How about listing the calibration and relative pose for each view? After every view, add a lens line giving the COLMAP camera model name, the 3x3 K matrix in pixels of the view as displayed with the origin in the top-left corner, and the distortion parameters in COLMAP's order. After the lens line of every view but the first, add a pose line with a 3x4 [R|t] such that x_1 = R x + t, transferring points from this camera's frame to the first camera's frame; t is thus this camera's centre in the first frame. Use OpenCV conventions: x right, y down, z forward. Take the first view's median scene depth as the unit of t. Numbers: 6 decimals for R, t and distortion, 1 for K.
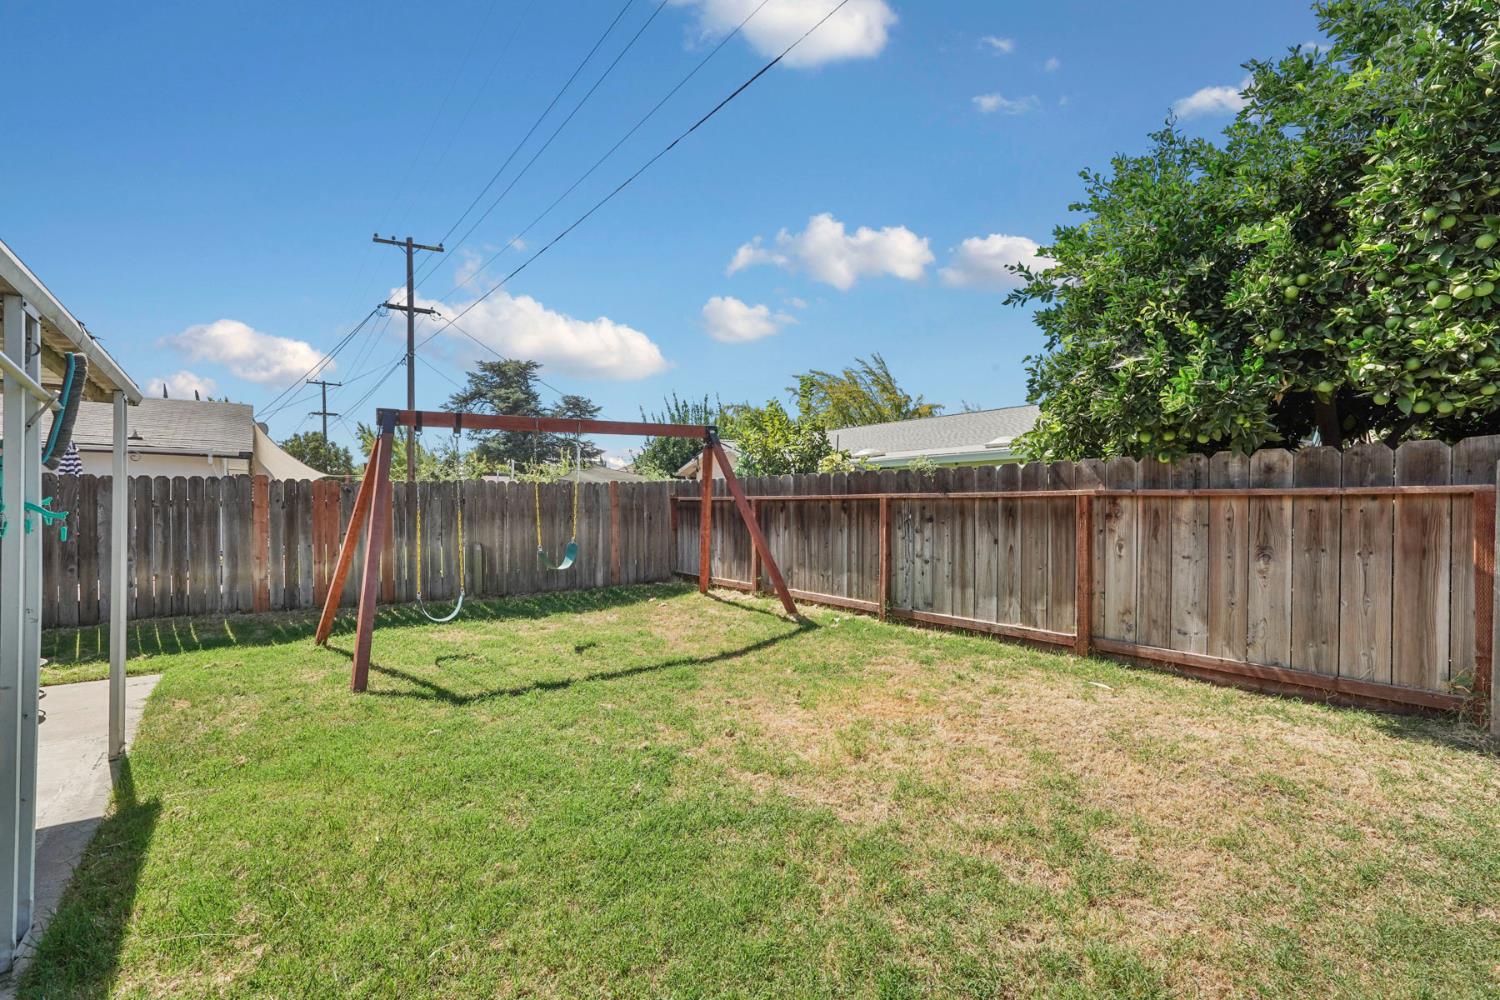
lens RADIAL K [[665.2, 0, 751.8], [0, 665.2, 507.7], [0, 0, 1]] dist [-0.003219, -0.000327]
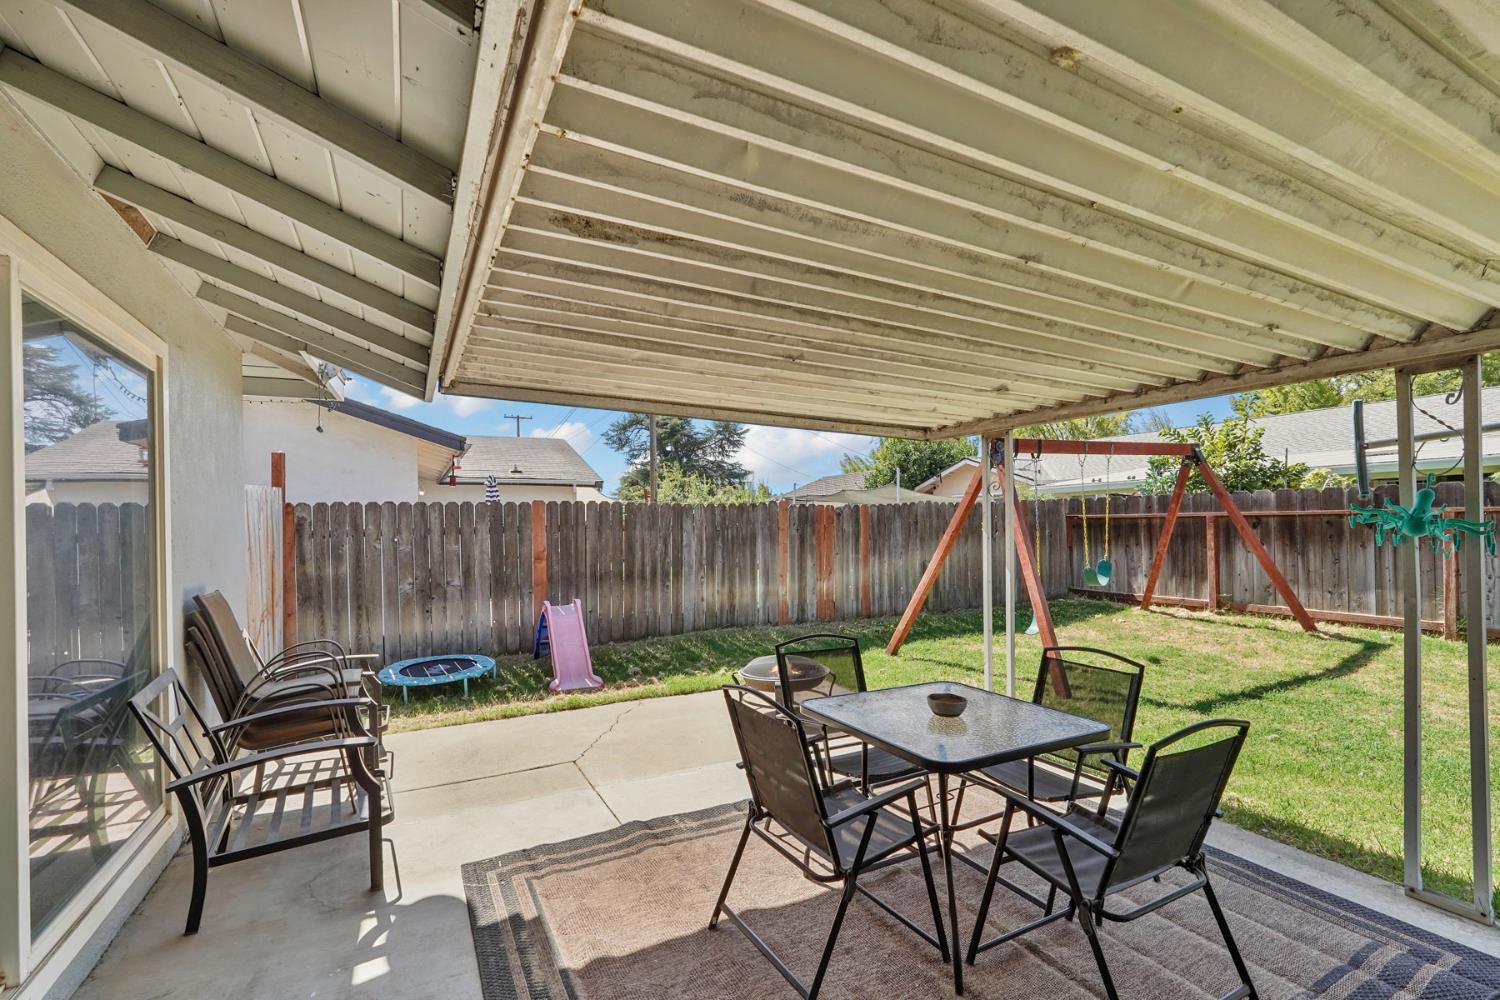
lens RADIAL K [[659.6, 0, 752.9], [0, 659.6, 499.1], [0, 0, 1]] dist [-0.000264, -0.000029]
pose [[0.985468, -0.021215, -0.168531, -0.648365], [0.014593, 0.999075, -0.040438, -0.009533], [0.169233, 0.037391, 0.984866, -0.107941]]
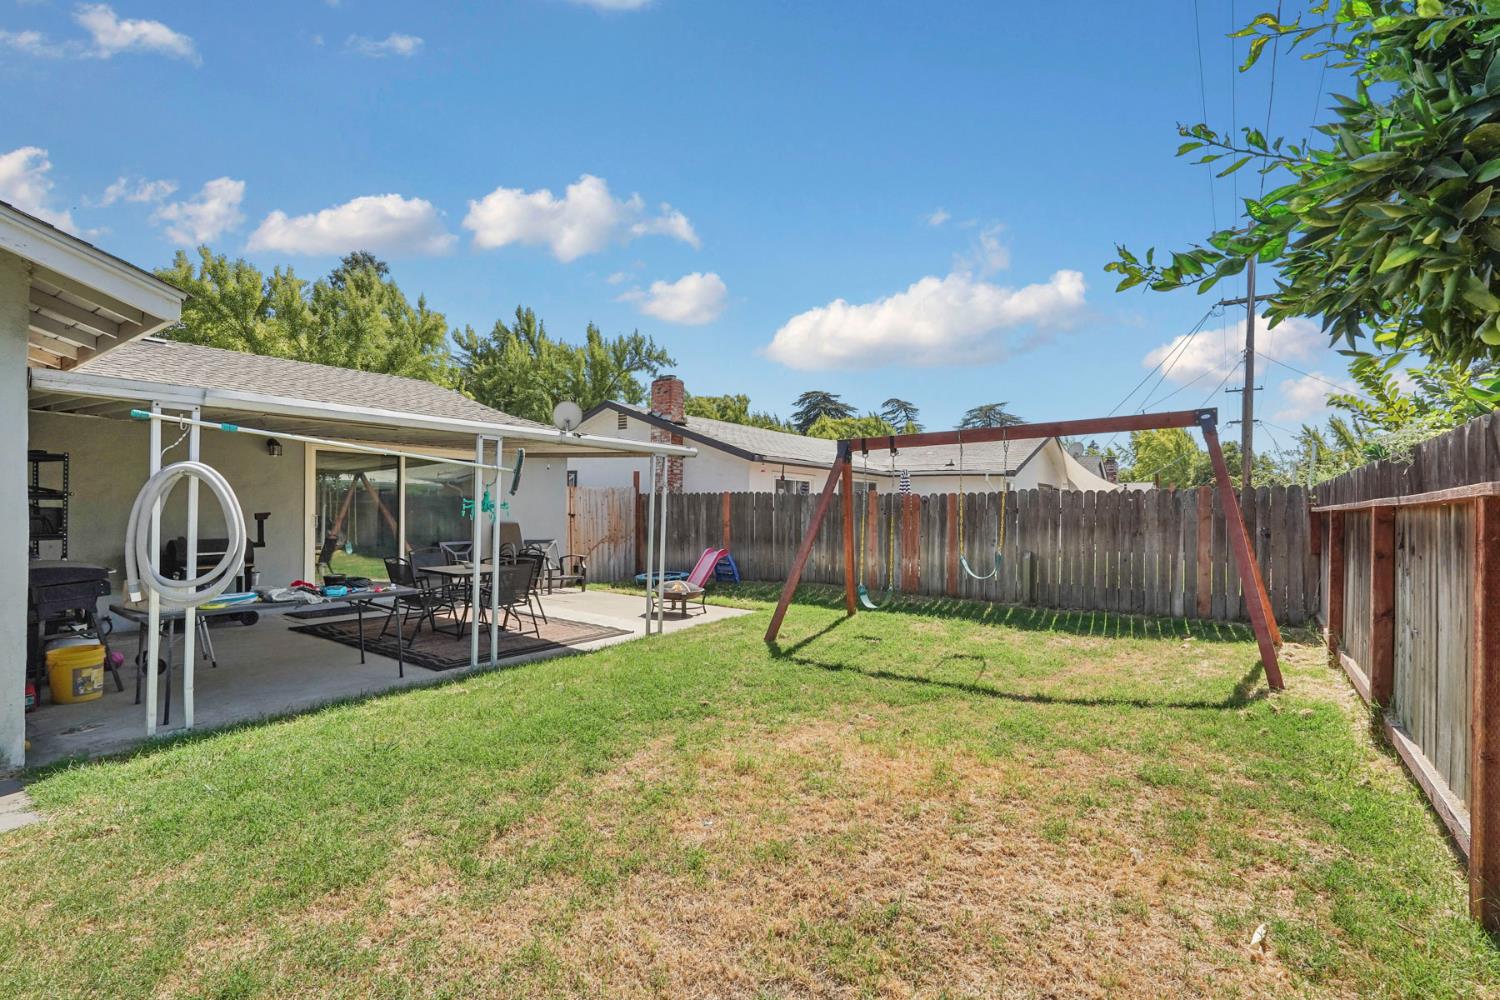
lens RADIAL K [[672.6, 0, 751.2], [0, 672.6, 524.5], [0, 0, 1]] dist [-0.001344, 0.000671]
pose [[0.288618, 0.022669, -0.957176, 0.570065], [-0.013482, 0.999717, 0.019612, -0.002945], [0.957349, 0.007244, 0.288842, 0.380331]]
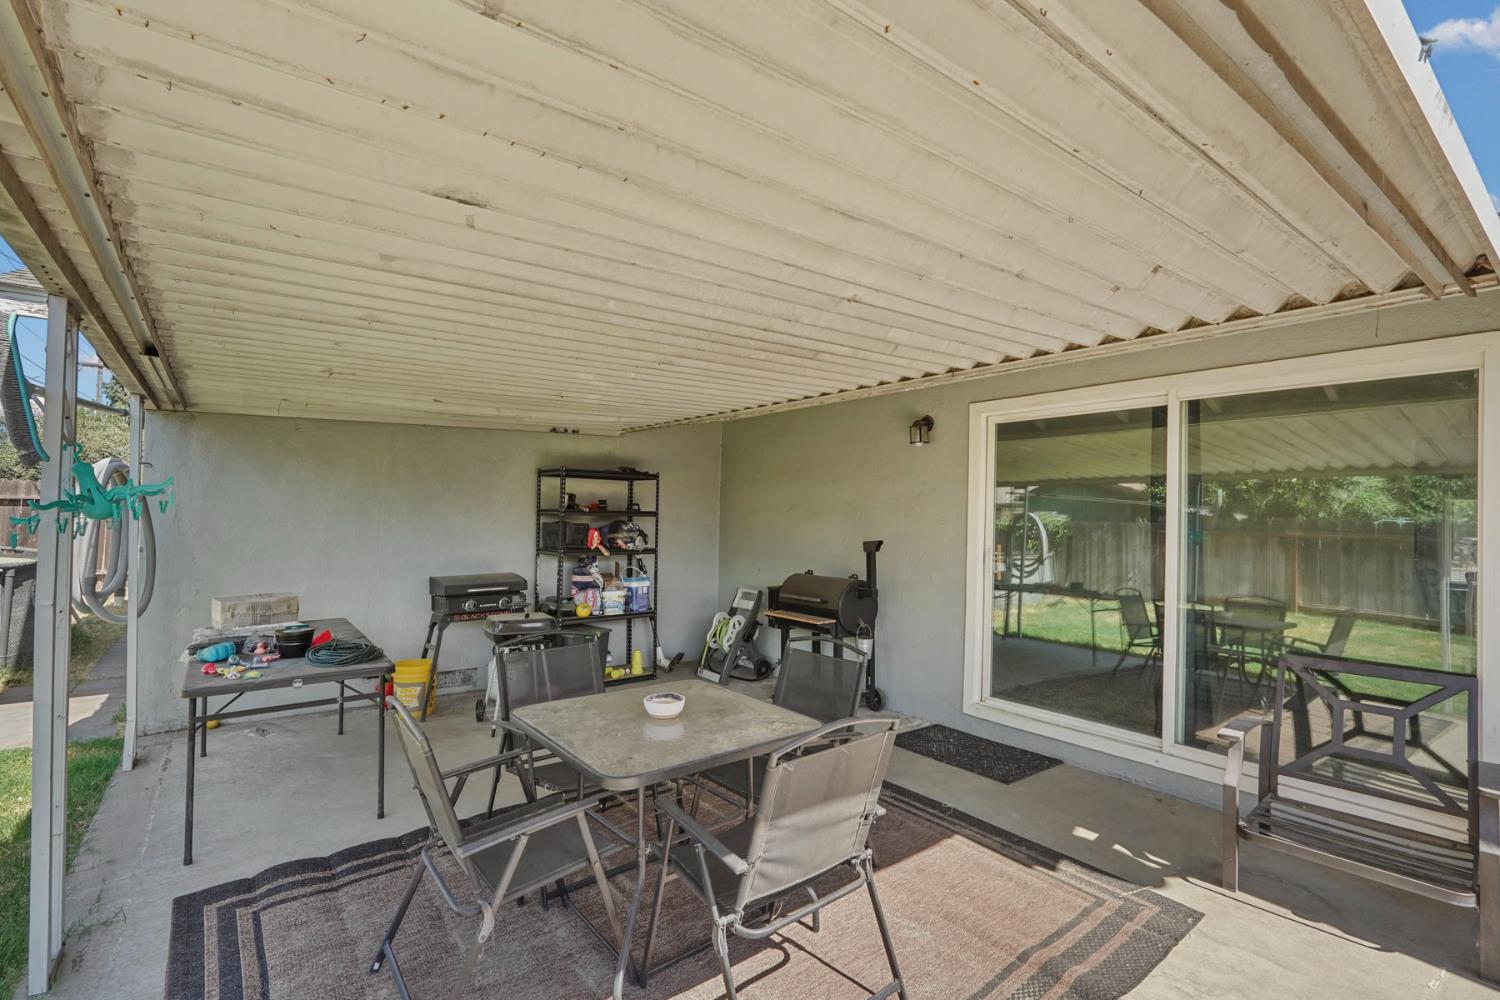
lens RADIAL K [[682.8, 0, 754.3], [0, 682.8, 512.3], [0, 0, 1]] dist [-0.003364, -0.000294]
pose [[-0.999518, -0.029868, -0.008462, -0.647040], [-0.029783, 0.999506, -0.010069, -0.007627], [0.008758, -0.009812, -0.999914, 0.619105]]
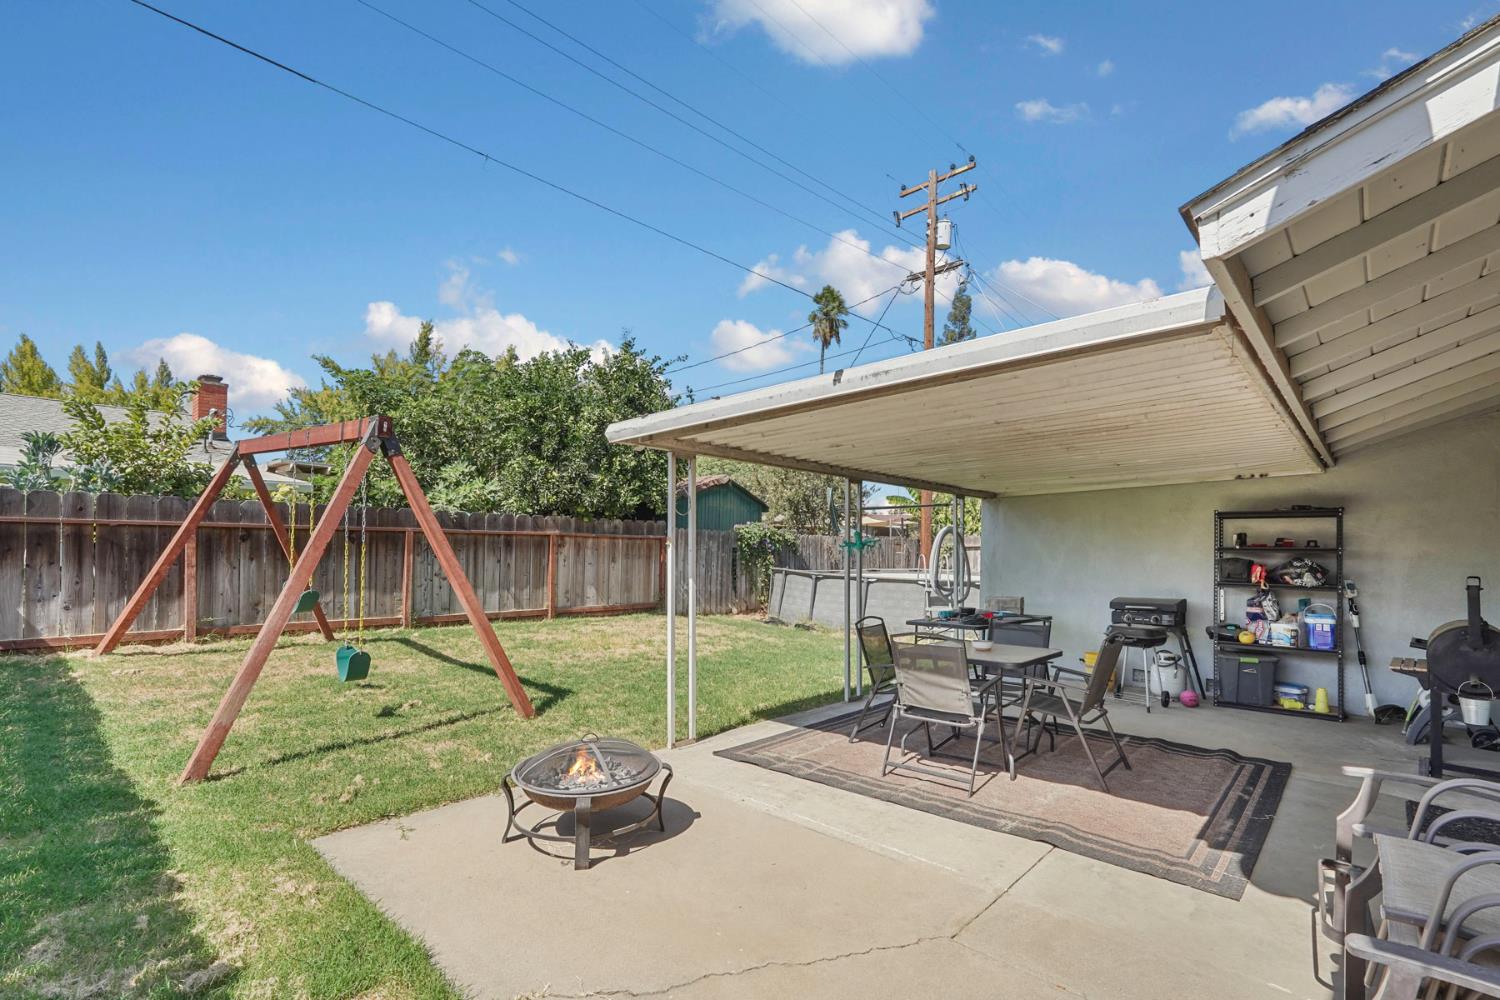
lens RADIAL K [[692.2, 0, 751.4], [0, 692.2, 548.6], [0, 0, 1]] dist [-0.004072, 0.003967]
pose [[-0.172415, -0.013168, 0.984936, -1.233917], [-0.019009, 0.999769, 0.010039, -0.007437], [-0.984841, -0.016991, -0.172626, 0.608264]]
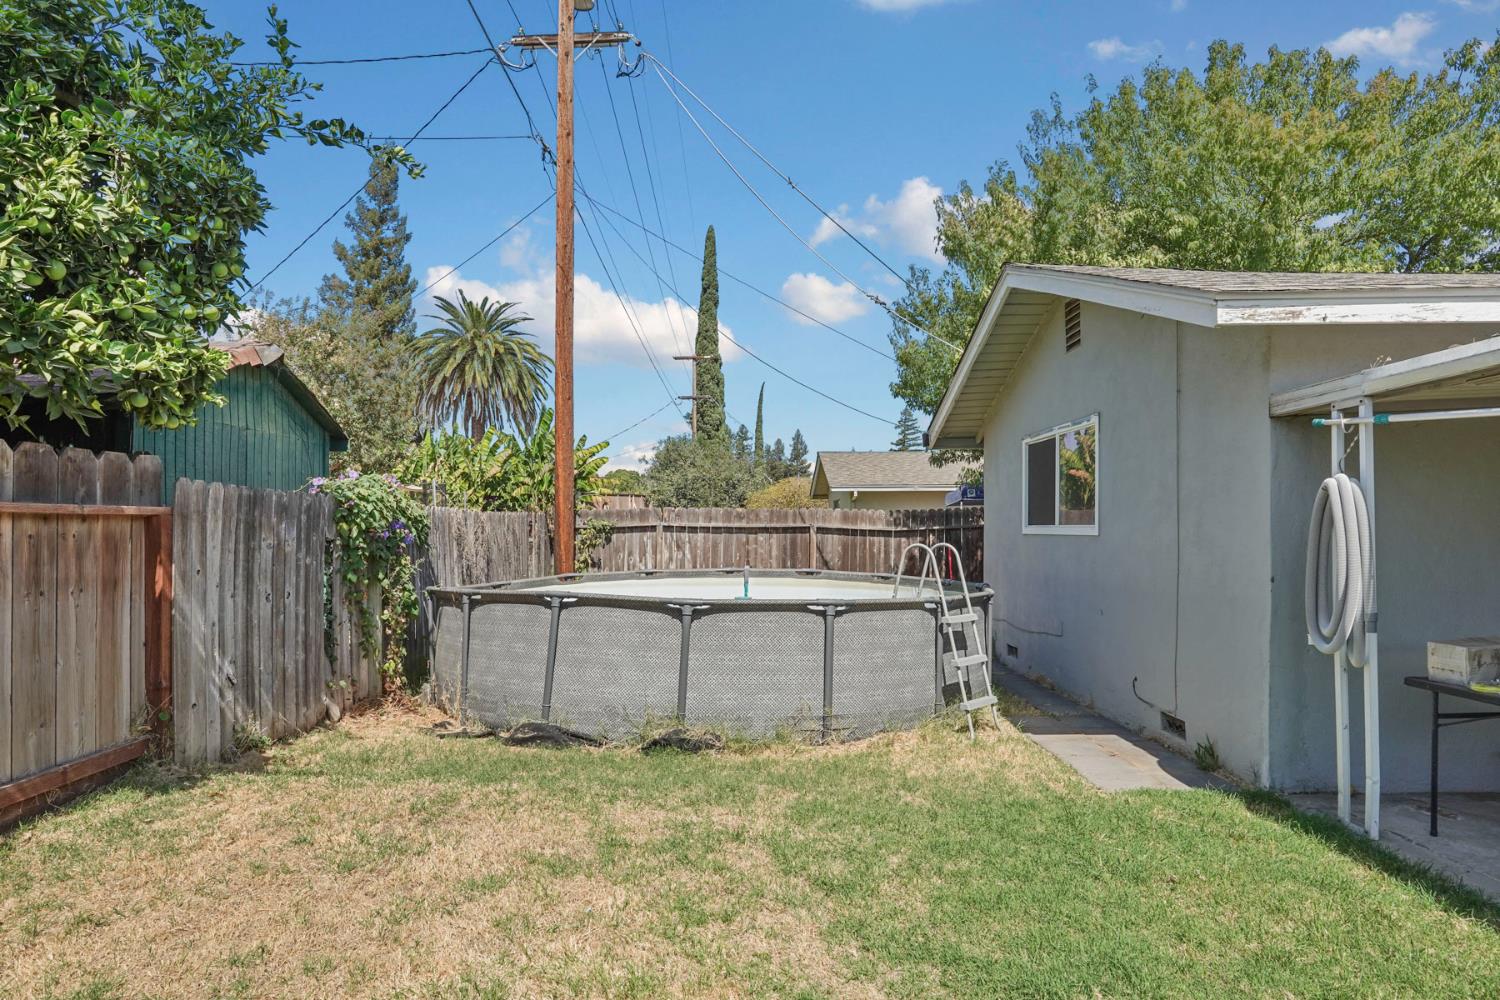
lens RADIAL K [[871.5, 0, 747.5], [0, 871.5, 533.2], [0, 0, 1]] dist [-0.004037, 0.000596]
pose [[-0.808273, -0.004891, 0.588788, -0.167972], [-0.001092, 0.999976, 0.006808, -0.003584], [-0.588807, 0.004860, -0.808259, 0.794973]]
